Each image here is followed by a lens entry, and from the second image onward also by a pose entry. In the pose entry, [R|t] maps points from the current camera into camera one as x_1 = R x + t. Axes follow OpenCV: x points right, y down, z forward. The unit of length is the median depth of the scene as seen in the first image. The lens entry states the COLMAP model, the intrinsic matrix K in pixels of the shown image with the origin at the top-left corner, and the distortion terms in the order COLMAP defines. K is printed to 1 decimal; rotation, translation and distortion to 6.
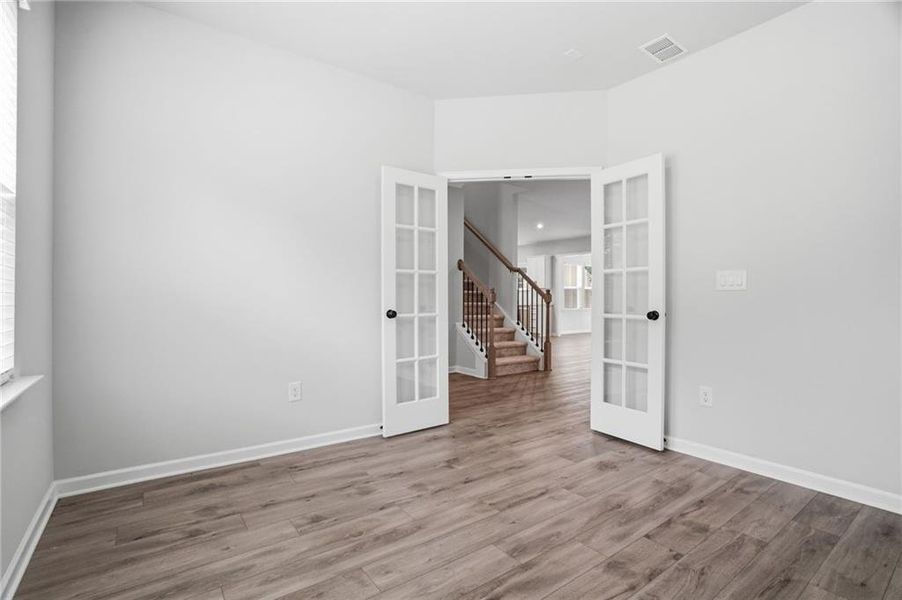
lens RADIAL K [[428.5, 0, 442.6], [0, 428.5, 301.5], [0, 0, 1]] dist [-0.051605, 0.019636]
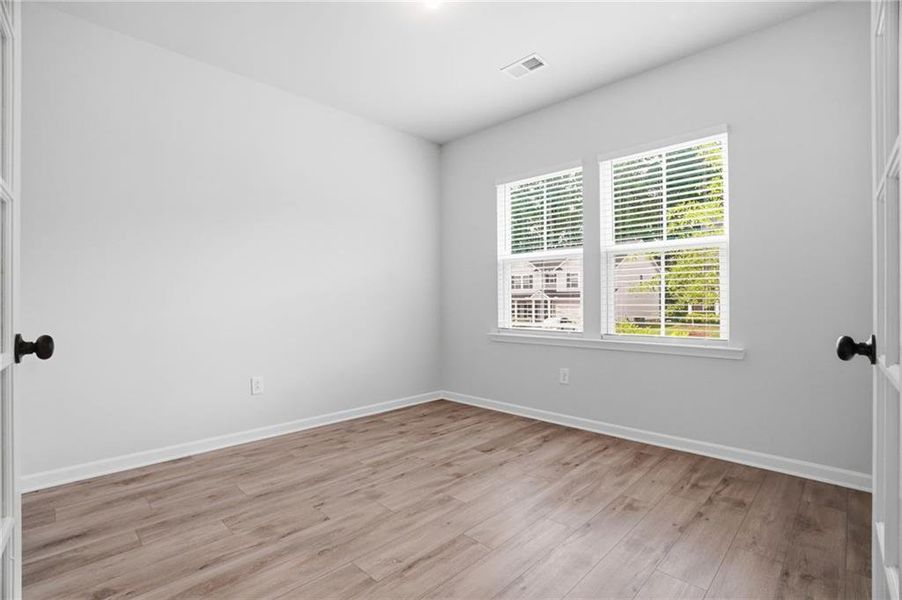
lens RADIAL K [[428.5, 0, 442.6], [0, 428.5, 301.5], [0, 0, 1]] dist [-0.051605, 0.019636]
pose [[-0.987627, 0.000170, -0.156820, 0.353810], [-0.000216, 0.999997, 0.002446, -0.005701], [0.156820, 0.002450, -0.987624, 2.074512]]
